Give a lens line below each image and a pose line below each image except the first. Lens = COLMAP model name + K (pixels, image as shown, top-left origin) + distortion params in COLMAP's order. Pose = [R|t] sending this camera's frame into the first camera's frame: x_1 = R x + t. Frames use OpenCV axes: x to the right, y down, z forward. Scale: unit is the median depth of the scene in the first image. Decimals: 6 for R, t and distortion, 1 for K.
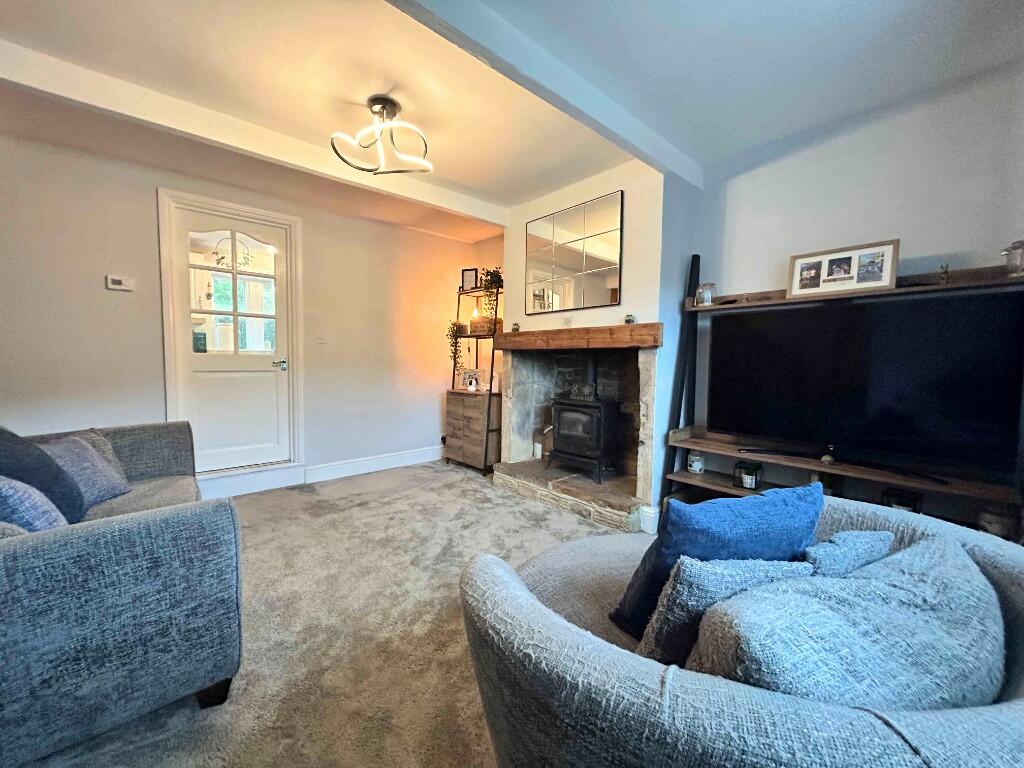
lens RADIAL K [[409.6, 0, 507.6], [0, 409.6, 383.8], [0, 0, 1]] dist [0.004229, 0.000209]
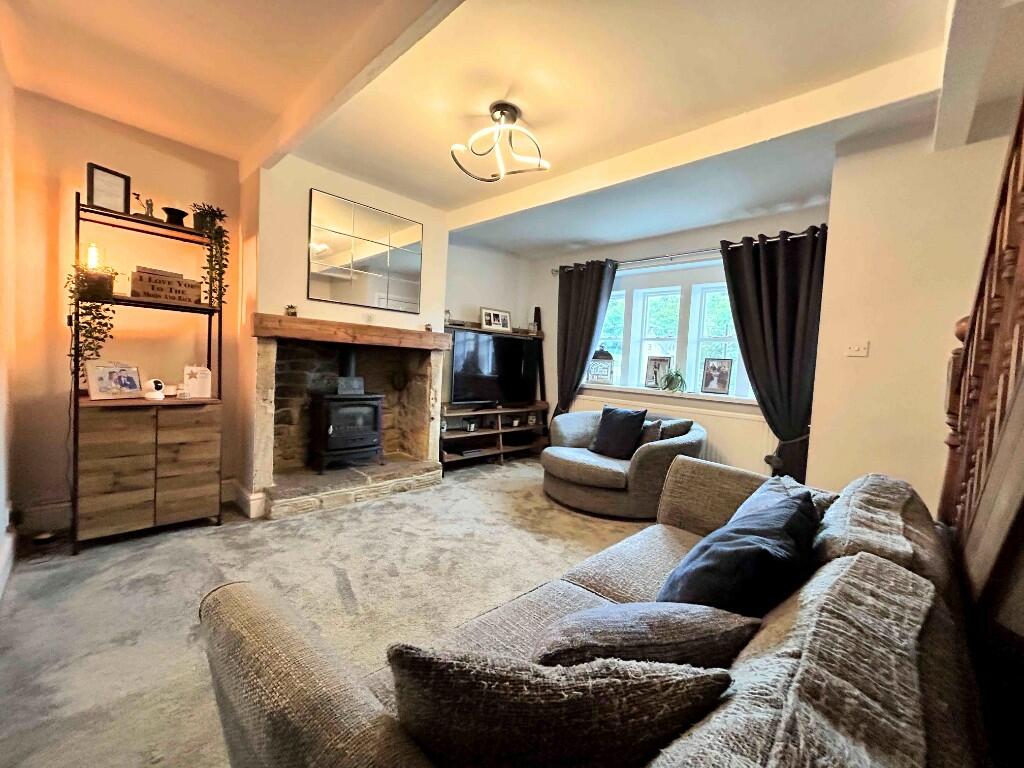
lens RADIAL K [[409.6, 0, 508.6], [0, 409.6, 383.4], [0, 0, 1]] dist [0.004229, 0.000209]
pose [[-0.054942, -0.062177, 0.996552, -0.892722], [0.004695, 0.998032, 0.062528, -0.050566], [-0.998479, 0.008114, -0.054542, 0.696233]]
